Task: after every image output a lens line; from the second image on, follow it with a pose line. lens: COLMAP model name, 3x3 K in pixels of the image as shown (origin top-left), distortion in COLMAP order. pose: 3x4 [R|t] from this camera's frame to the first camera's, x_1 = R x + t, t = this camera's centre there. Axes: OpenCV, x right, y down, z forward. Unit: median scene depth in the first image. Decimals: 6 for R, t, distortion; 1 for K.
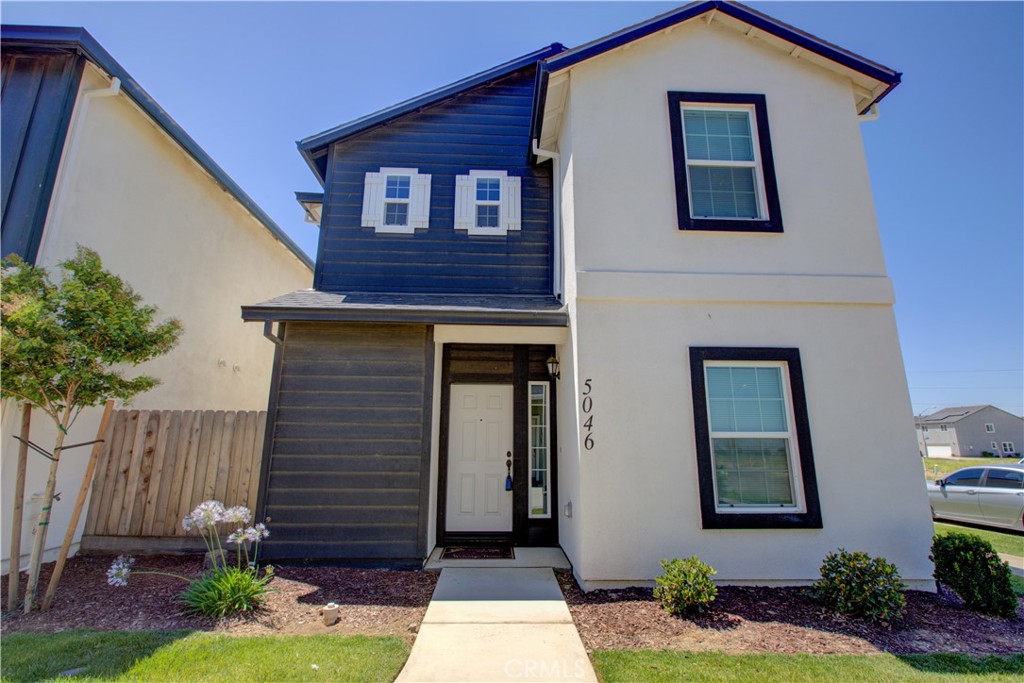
lens RADIAL K [[462.1, 0, 513.6], [0, 462.1, 335.6], [0, 0, 1]] dist [-0.001873, -0.000036]
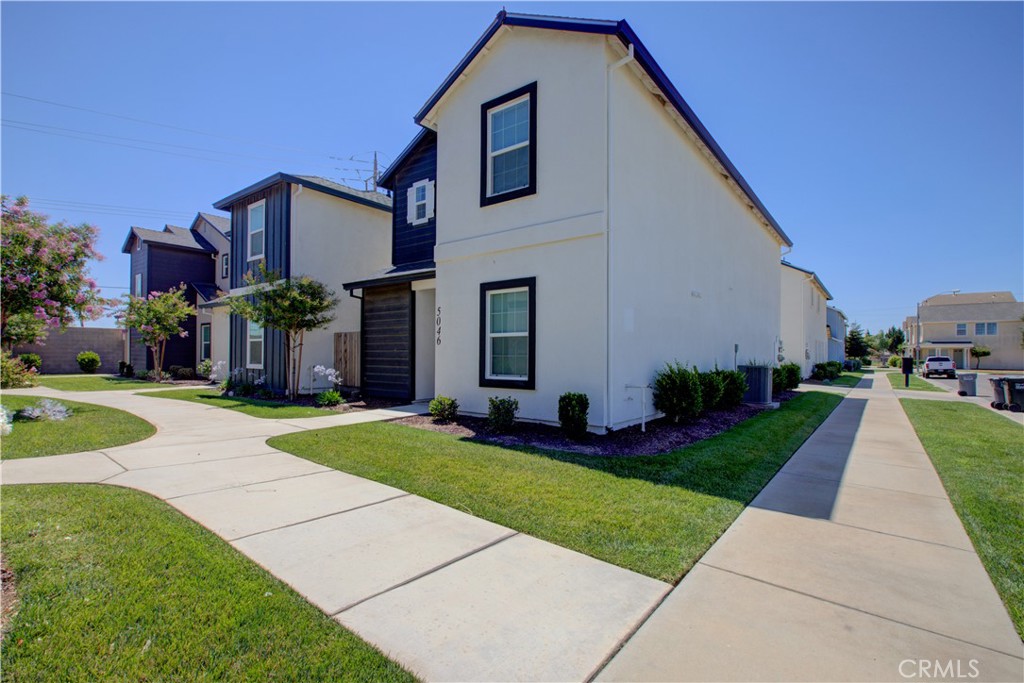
lens RADIAL K [[472.2, 0, 512.5], [0, 472.2, 343.4], [0, 0, 1]] dist [-0.000551, -0.000002]
pose [[0.764384, -0.019533, -0.644465, 1.378610], [0.147176, 0.978438, 0.144907, 0.005772], [0.627739, -0.205614, 0.750778, -0.214588]]
